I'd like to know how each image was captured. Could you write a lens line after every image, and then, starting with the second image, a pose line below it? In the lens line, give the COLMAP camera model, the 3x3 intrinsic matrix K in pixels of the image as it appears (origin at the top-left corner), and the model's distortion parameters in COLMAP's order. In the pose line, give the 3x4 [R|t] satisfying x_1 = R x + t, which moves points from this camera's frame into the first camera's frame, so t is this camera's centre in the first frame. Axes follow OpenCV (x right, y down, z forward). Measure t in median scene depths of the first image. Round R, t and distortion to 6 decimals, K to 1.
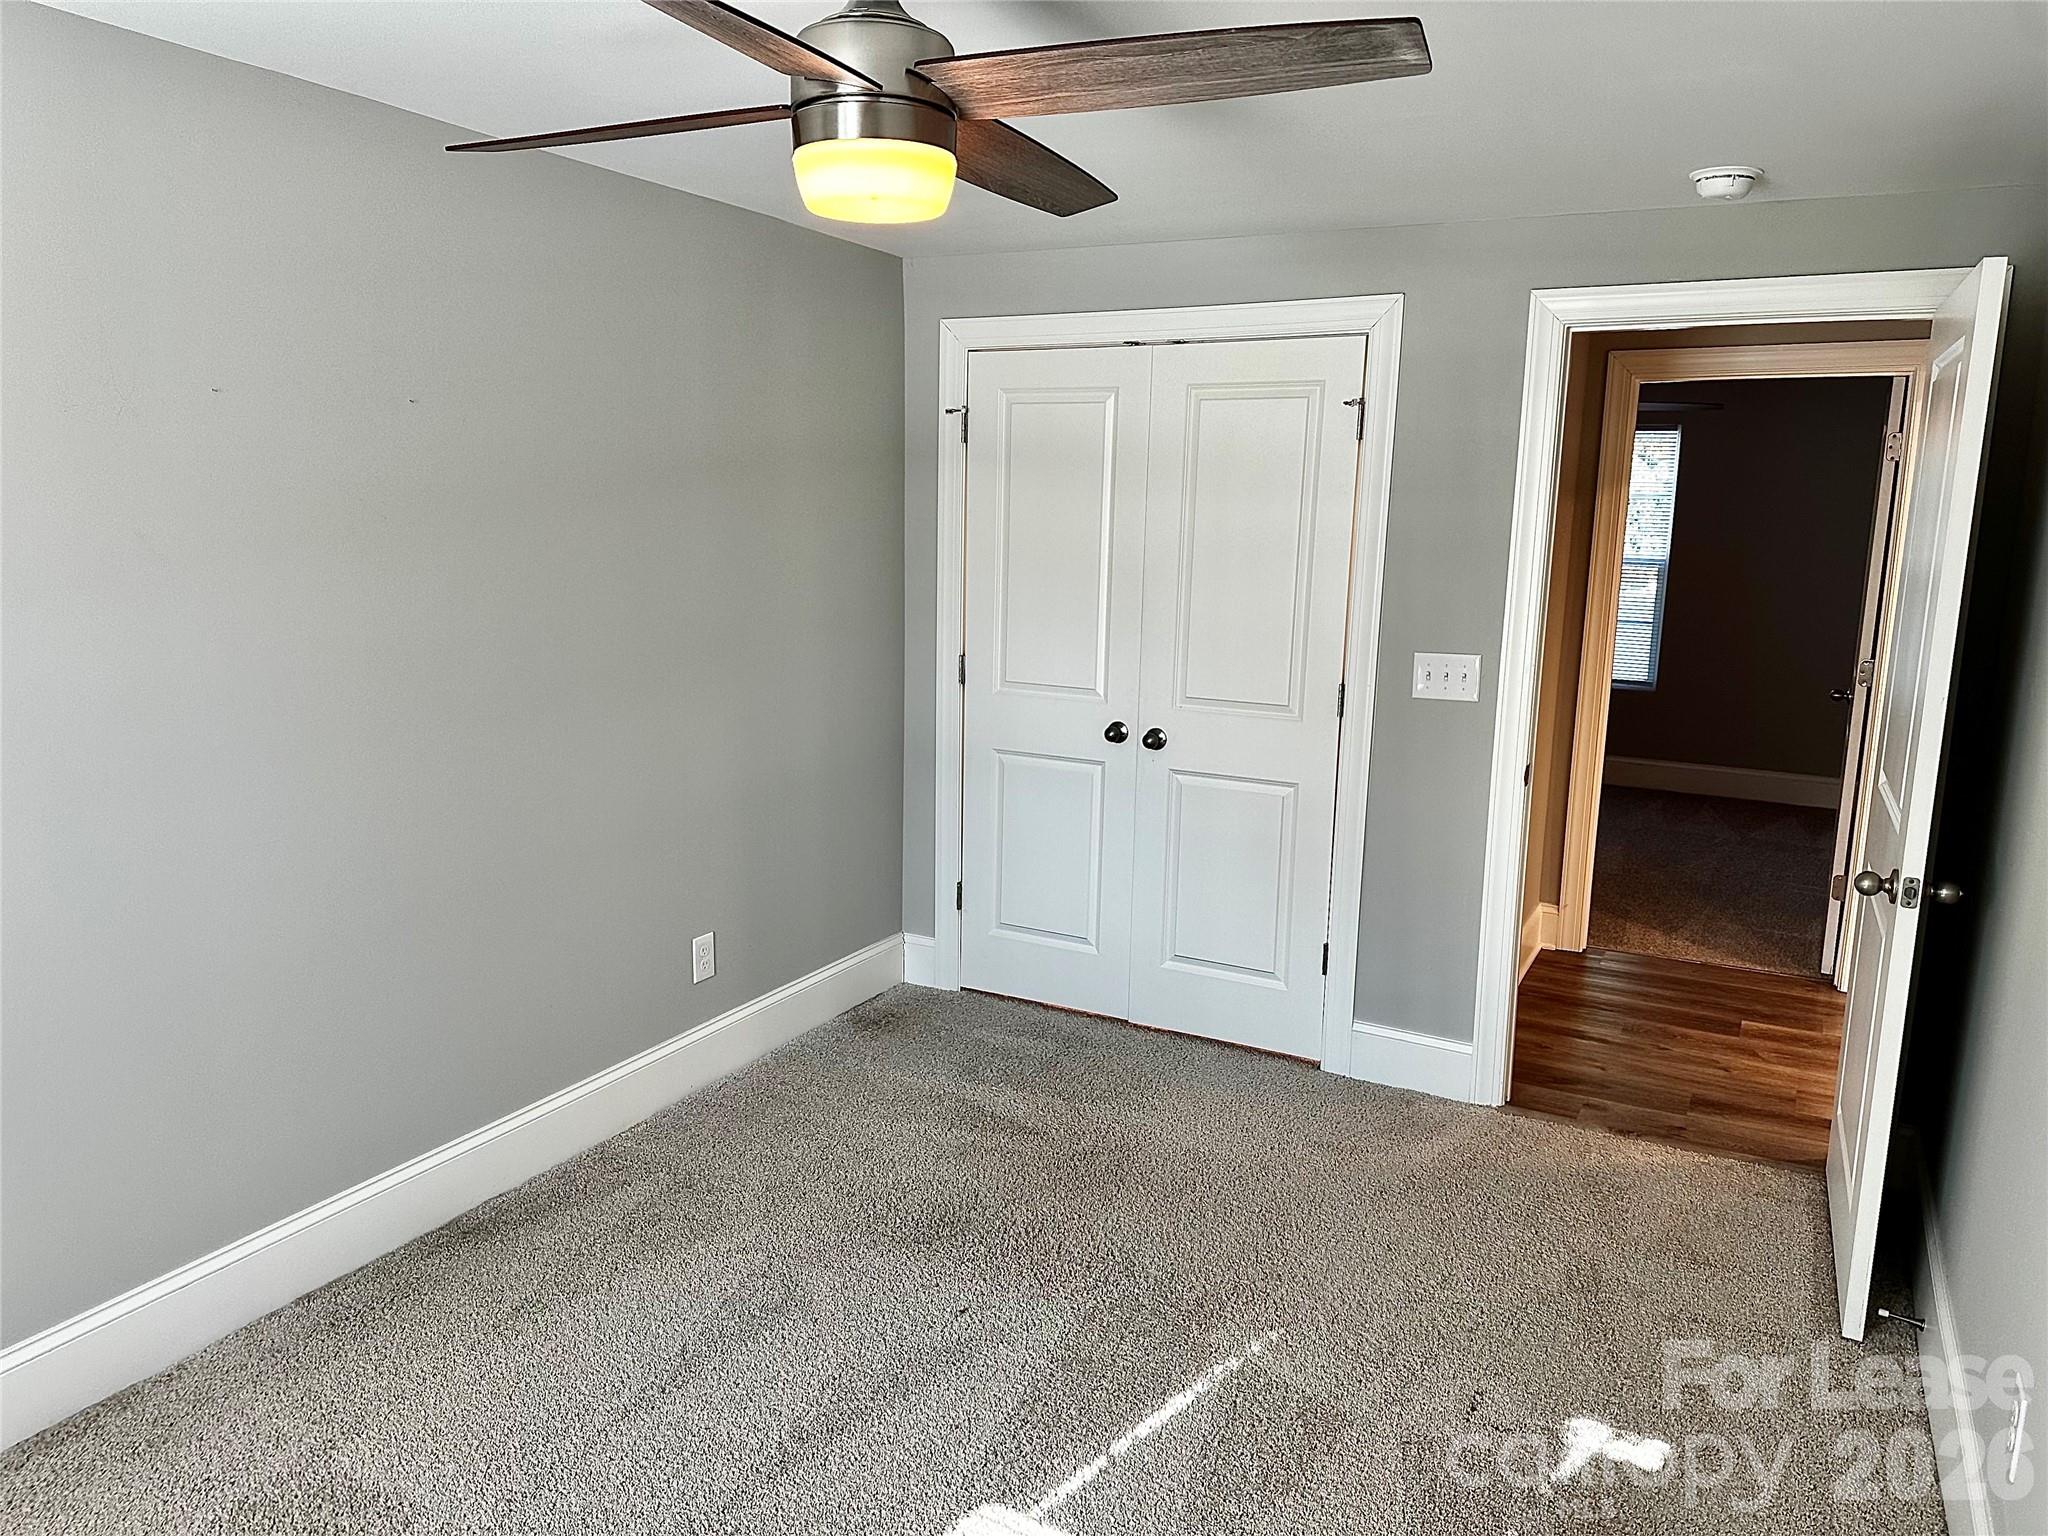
lens RADIAL K [[1423.9, 0, 1024.0], [0, 1423.9, 768.0], [0, 0, 1]] dist [0.061601, -0.081554]
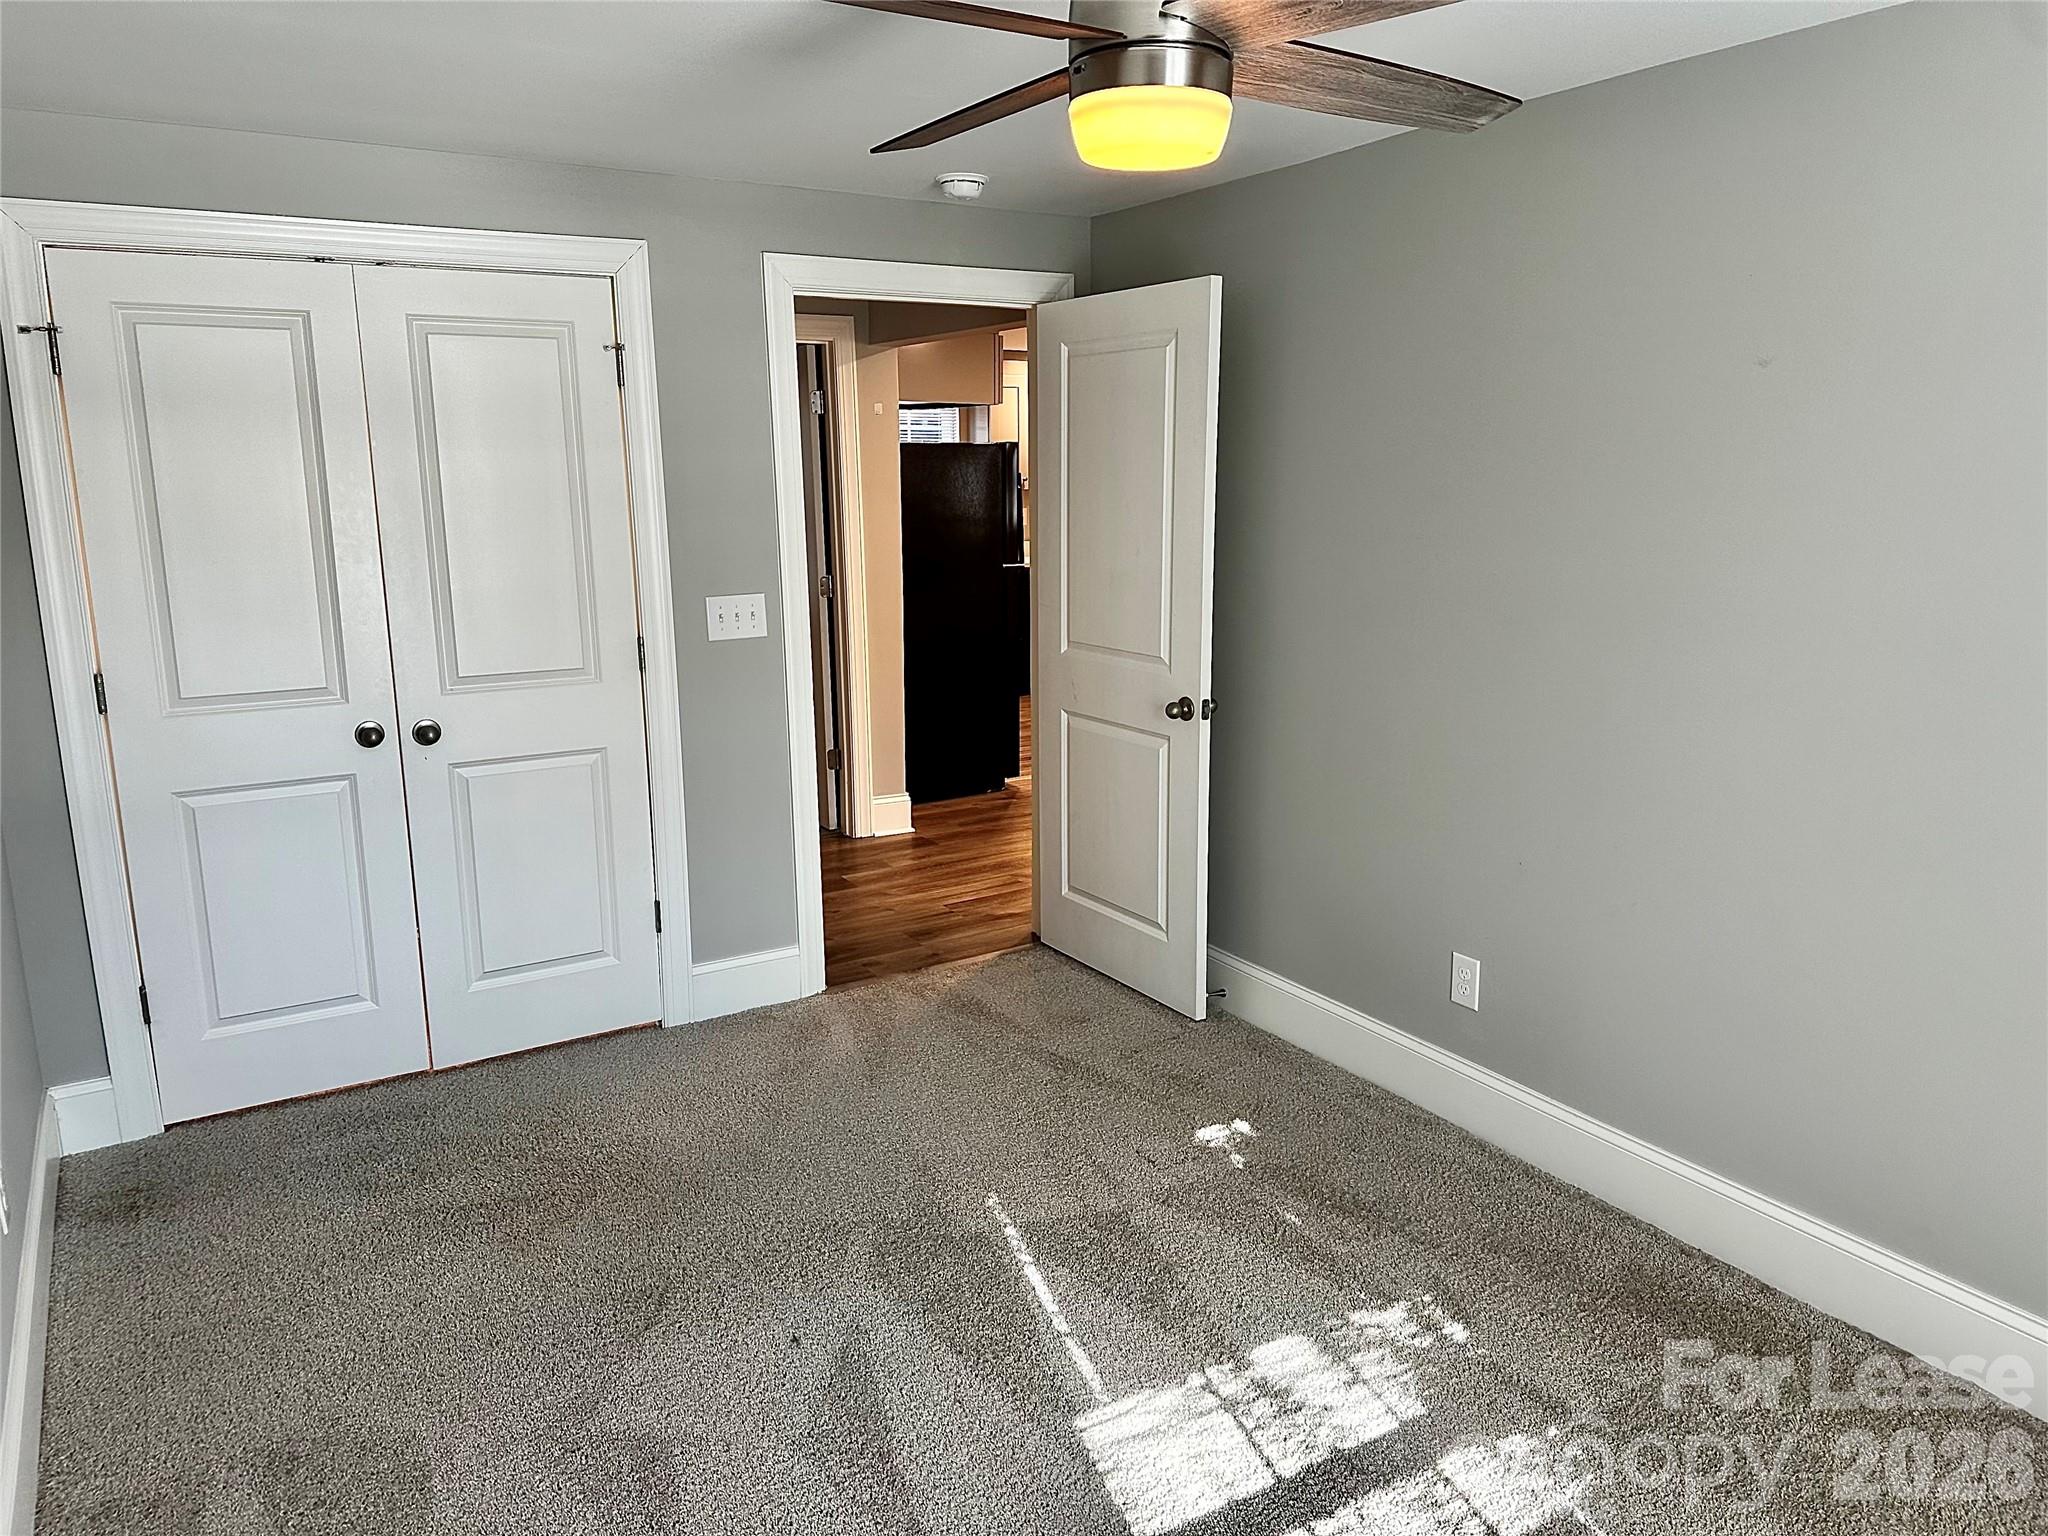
lens RADIAL K [[1438.4, 0, 998.7], [0, 1438.4, 759.4], [0, 0, 1]] dist [0.155653, -0.190185]
pose [[0.505757, -0.198496, 0.839529, -0.667249], [0.177242, 0.976317, 0.124062, -0.074937], [-0.844272, 0.086055, 0.528960, 0.348852]]
